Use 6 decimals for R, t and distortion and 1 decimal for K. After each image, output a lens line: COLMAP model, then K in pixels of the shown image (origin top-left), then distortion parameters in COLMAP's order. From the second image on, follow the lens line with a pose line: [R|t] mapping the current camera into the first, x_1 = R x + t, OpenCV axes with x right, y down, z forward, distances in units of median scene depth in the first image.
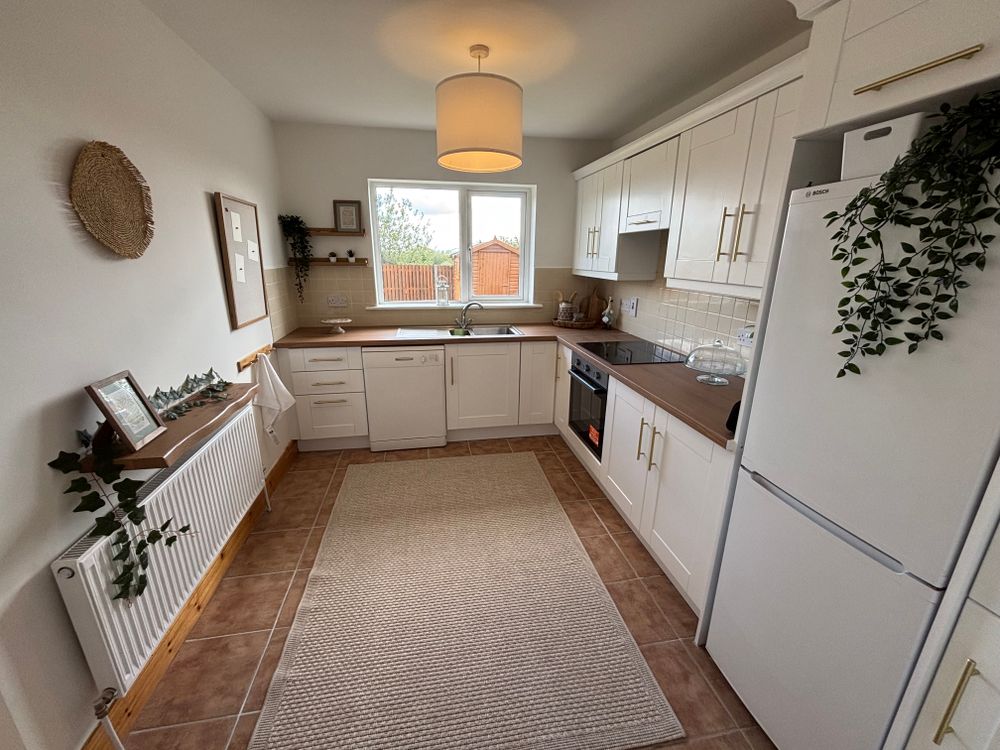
lens RADIAL K [[406.3, 0, 493.5], [0, 406.3, 378.2], [0, 0, 1]] dist [0.002079, -0.000303]
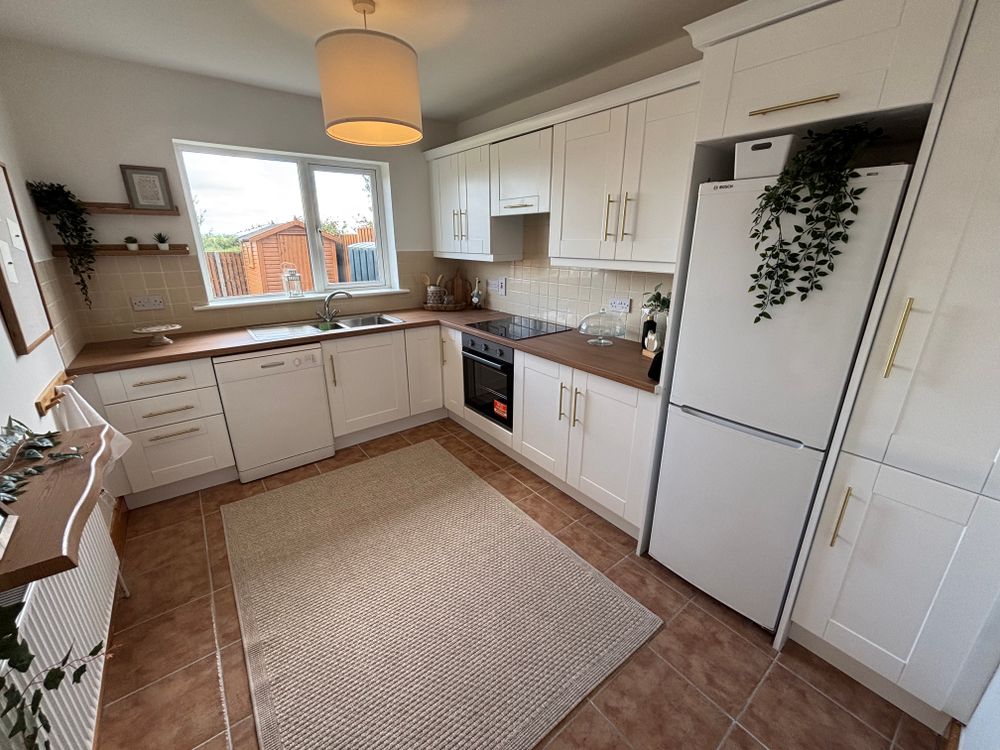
lens RADIAL K [[406.3, 0, 499.6], [0, 406.3, 378.2], [0, 0, 1]] dist [0.002079, -0.000303]
pose [[0.885481, -0.160909, 0.435927, -0.237038], [0.144200, 0.986969, 0.071401, -0.017339], [-0.441736, -0.000363, 0.897145, 0.056741]]
